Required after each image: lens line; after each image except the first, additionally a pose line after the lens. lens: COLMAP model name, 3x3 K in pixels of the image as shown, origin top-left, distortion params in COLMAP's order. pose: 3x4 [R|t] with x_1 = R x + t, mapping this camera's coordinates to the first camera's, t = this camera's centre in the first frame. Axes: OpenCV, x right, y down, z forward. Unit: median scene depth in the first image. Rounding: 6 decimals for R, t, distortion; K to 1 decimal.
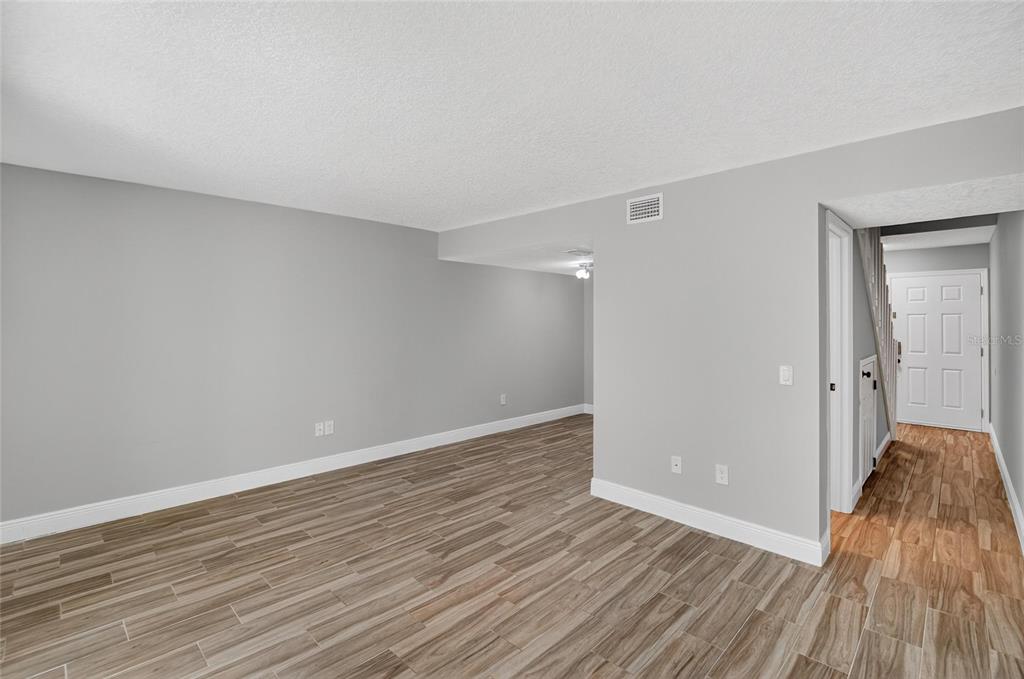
lens RADIAL K [[469.6, 0, 503.8], [0, 469.6, 319.4], [0, 0, 1]] dist [-0.044678, 0.013051]
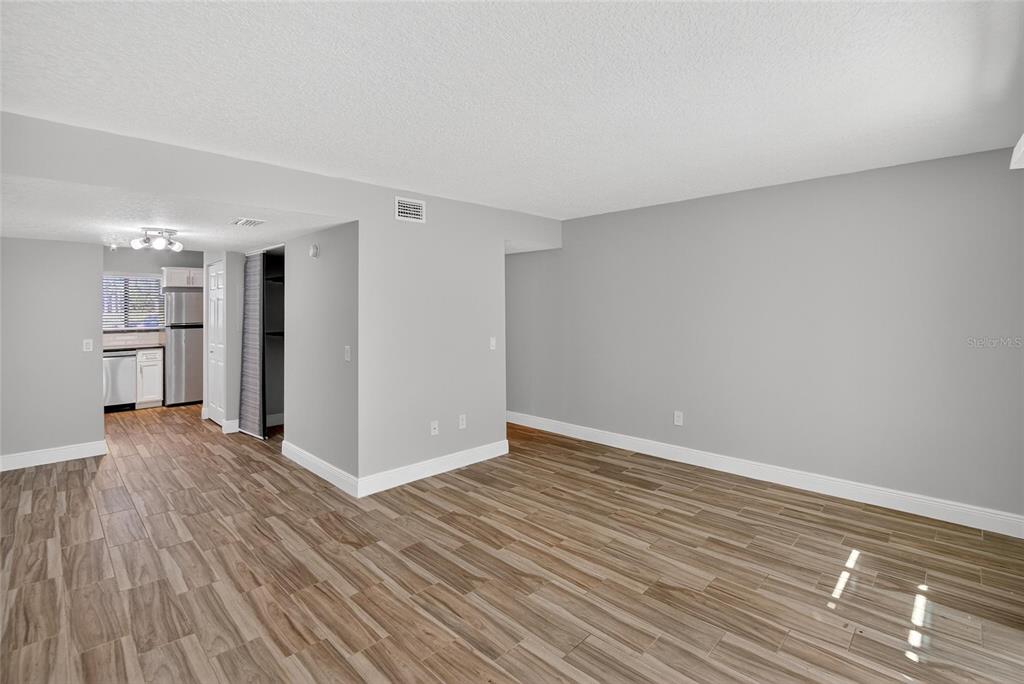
lens RADIAL K [[473.6, 0, 509.3], [0, 473.6, 298.5], [0, 0, 1]] dist [-0.024720, 0.000498]
pose [[-0.011916, 0.021831, 0.999691, -0.992109], [0.000379, 0.999762, -0.021828, 0.000331], [-0.999929, 0.000119, -0.011921, 0.928710]]
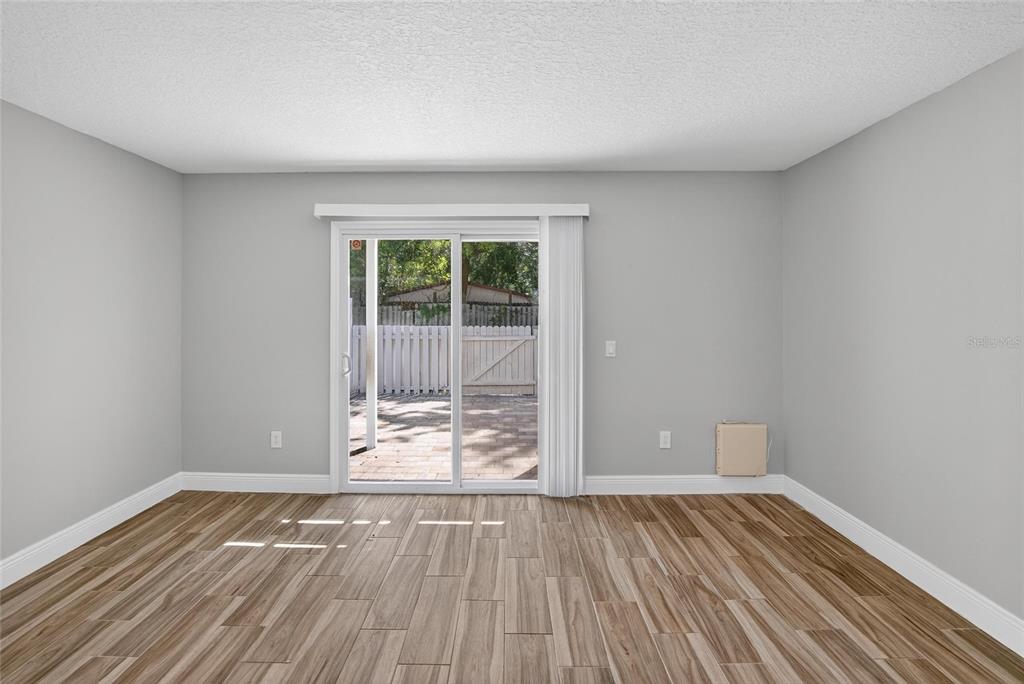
lens RADIAL K [[465.1, 0, 507.0], [0, 465.1, 310.8], [0, 0, 1]] dist [-0.027635, 0.000910]
pose [[-0.709327, 0.002621, -0.704875, 0.206069], [0.002477, 0.999996, 0.001225, 0.014754], [0.704875, -0.000877, -0.709331, 1.281972]]
